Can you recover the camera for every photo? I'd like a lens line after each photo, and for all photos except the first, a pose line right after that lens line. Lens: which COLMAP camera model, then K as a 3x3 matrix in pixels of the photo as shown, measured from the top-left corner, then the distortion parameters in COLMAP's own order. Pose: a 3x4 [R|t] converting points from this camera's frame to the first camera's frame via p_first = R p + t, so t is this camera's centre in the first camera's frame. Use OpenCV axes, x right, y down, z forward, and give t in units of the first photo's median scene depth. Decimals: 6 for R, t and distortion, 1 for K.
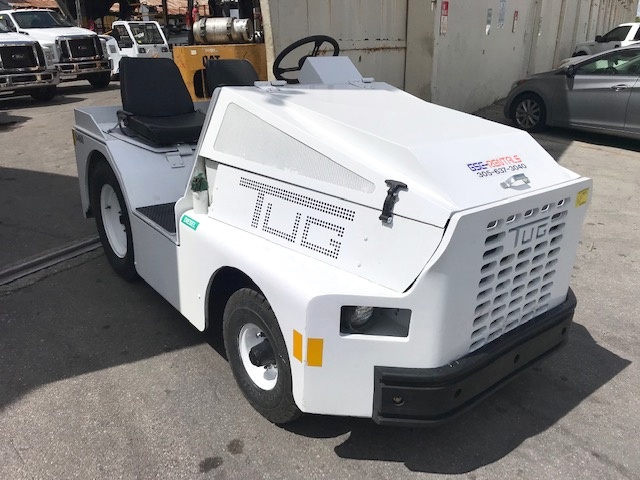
lens RADIAL K [[522.2, 0, 320.0], [0, 522.2, 240.0], [0, 0, 1]] dist [0.010471, 0.010395]
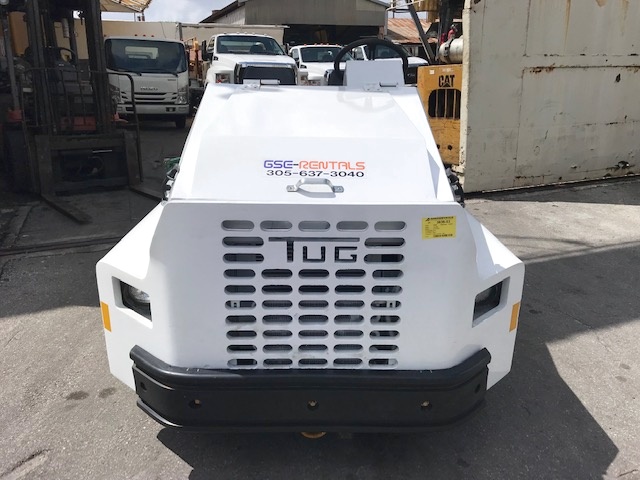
lens RADIAL K [[522.2, 0, 320.0], [0, 522.2, 240.0], [0, 0, 1]] dist [0.010471, 0.010395]
pose [[0.794199, 0.179992, -0.580388, 0.295268], [-0.210383, 0.977500, 0.015259, -0.014810], [0.570076, 0.109985, 0.814197, 0.113356]]
